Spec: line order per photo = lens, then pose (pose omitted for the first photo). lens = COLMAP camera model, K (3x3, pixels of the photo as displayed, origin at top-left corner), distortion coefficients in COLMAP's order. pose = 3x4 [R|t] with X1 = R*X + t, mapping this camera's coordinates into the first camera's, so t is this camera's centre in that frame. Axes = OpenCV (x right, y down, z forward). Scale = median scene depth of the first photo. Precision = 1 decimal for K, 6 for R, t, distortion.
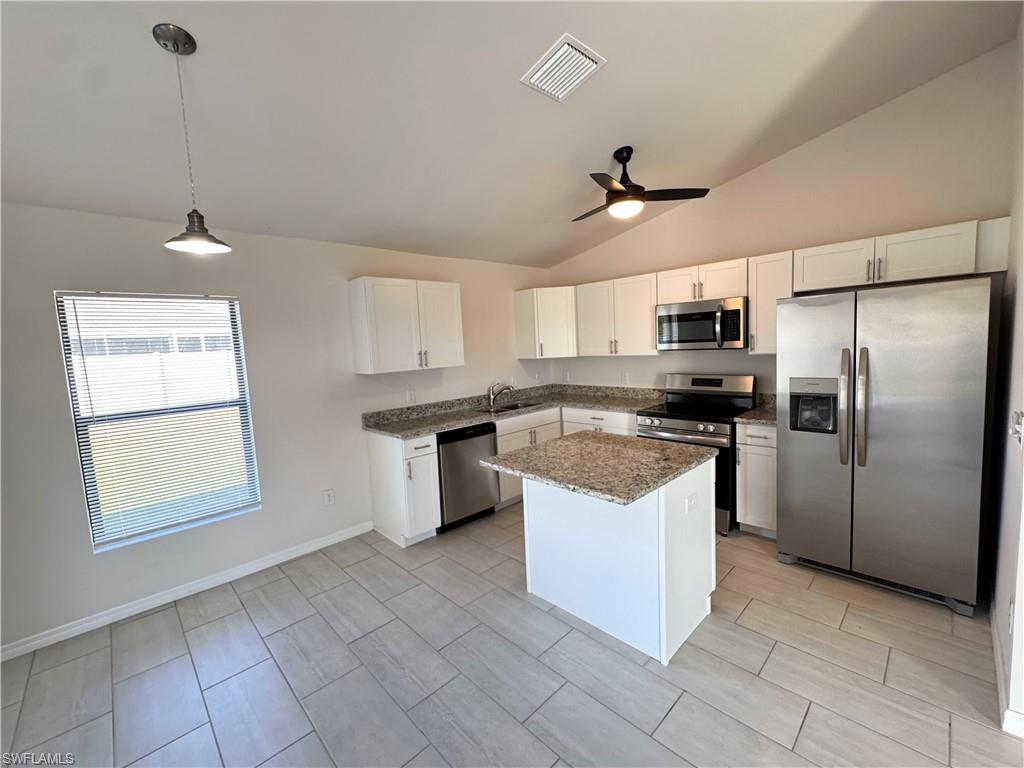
lens RADIAL K [[425.7, 0, 512.0], [0, 425.7, 384.0], [0, 0, 1]] dist [0.000422, 0.000103]
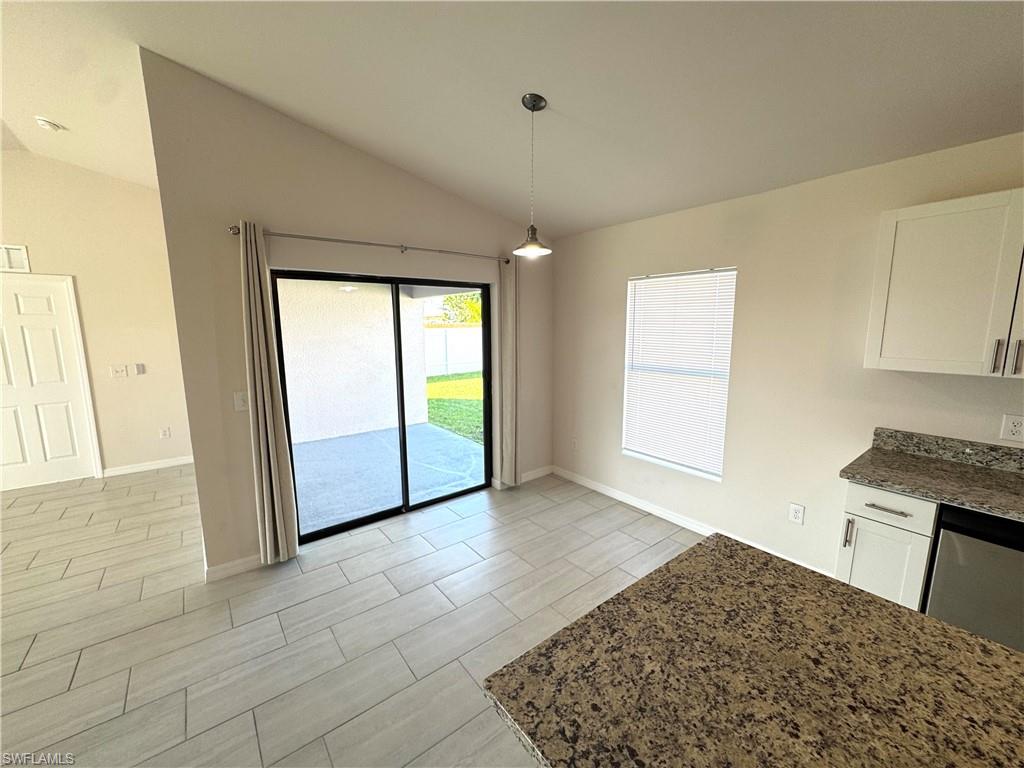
lens RADIAL K [[413.4, 0, 512.0], [0, 413.4, 384.0], [0, 0, 1]] dist [-0.001883, -0.000148]
pose [[-0.109737, 0.194218, -0.974801, 0.601680], [-0.086072, 0.975183, 0.203984, -0.144211], [0.990227, 0.106287, -0.090297, 0.955017]]
